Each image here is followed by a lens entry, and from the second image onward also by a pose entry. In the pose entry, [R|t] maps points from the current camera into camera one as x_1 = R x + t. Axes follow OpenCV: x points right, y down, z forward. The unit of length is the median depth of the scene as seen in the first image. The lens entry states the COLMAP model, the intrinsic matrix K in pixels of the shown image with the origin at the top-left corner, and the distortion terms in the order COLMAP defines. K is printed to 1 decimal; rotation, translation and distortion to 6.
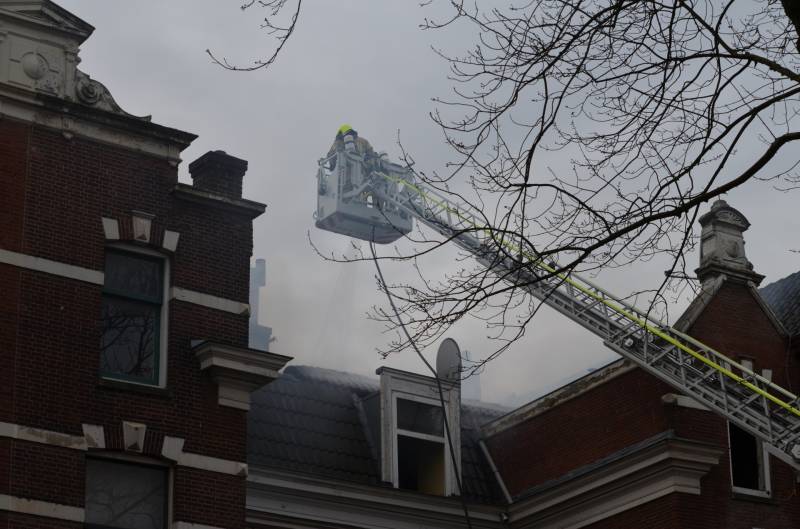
lens RADIAL K [[1919.6, 0, 400.0], [0, 1919.6, 264.5], [0, 0, 1]] dist [-0.293827, 0.020293]
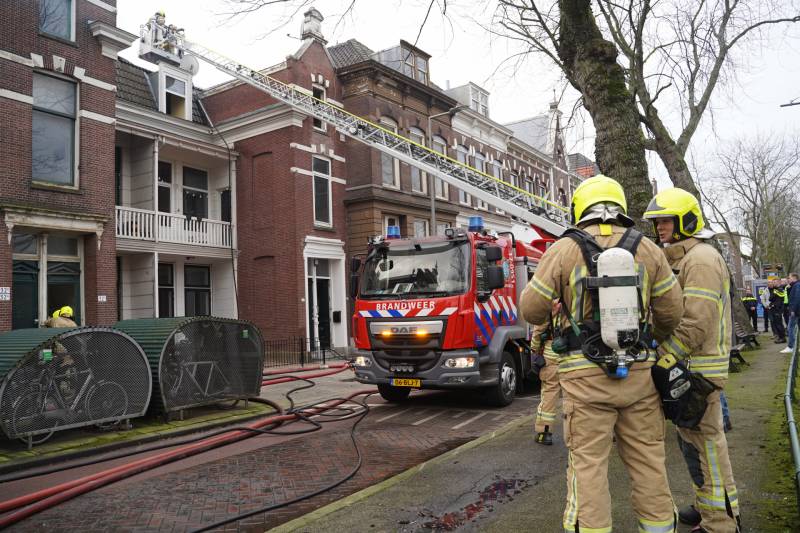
lens RADIAL K [[646.7, 0, 395.9], [0, 646.7, 264.9], [0, 0, 1]] dist [-0.119659, 0.100753]
pose [[0.905381, 0.007095, 0.424541, -0.092234], [-0.127718, 0.958106, 0.256362, 0.074477], [-0.404936, -0.286327, 0.868357, 0.221772]]
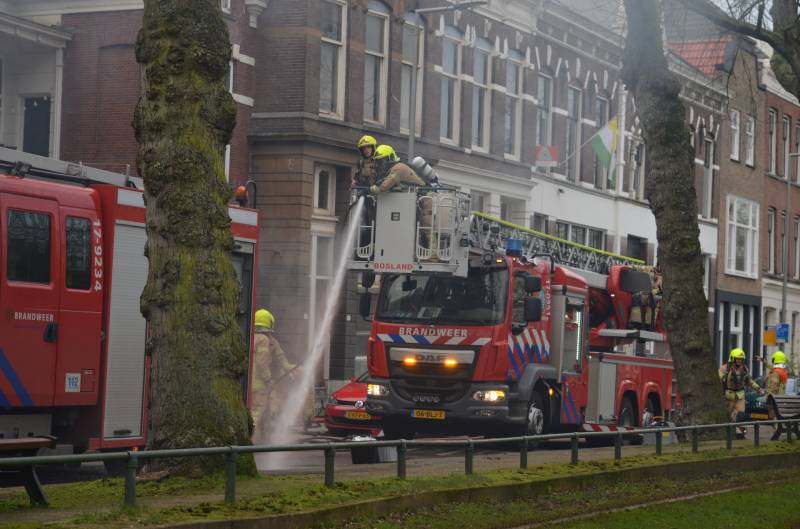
lens RADIAL K [[2159.8, 0, 400.7], [0, 2159.8, 292.1], [0, 0, 1]] dist [-0.129025, -0.212726]
pose [[0.836299, 0.057265, 0.545274, -0.657238], [-0.240344, 0.932172, 0.270723, -0.172282], [-0.492786, -0.357459, 0.793338, -0.463115]]
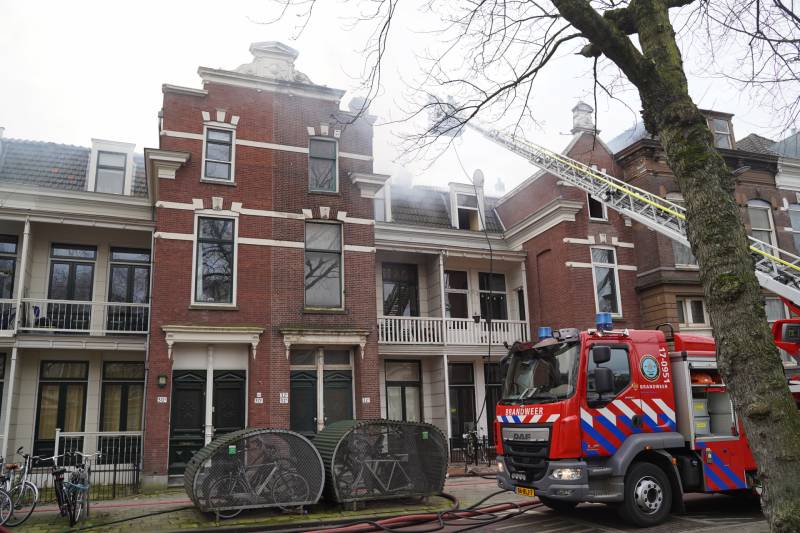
lens RADIAL K [[646.7, 0, 395.9], [0, 646.7, 264.9], [0, 0, 1]] dist [-0.119659, 0.100753]
pose [[0.977329, -0.068830, -0.200226, 0.109527], [0.097327, 0.985895, 0.136153, 0.049007], [0.188031, -0.152554, 0.970243, 0.174912]]
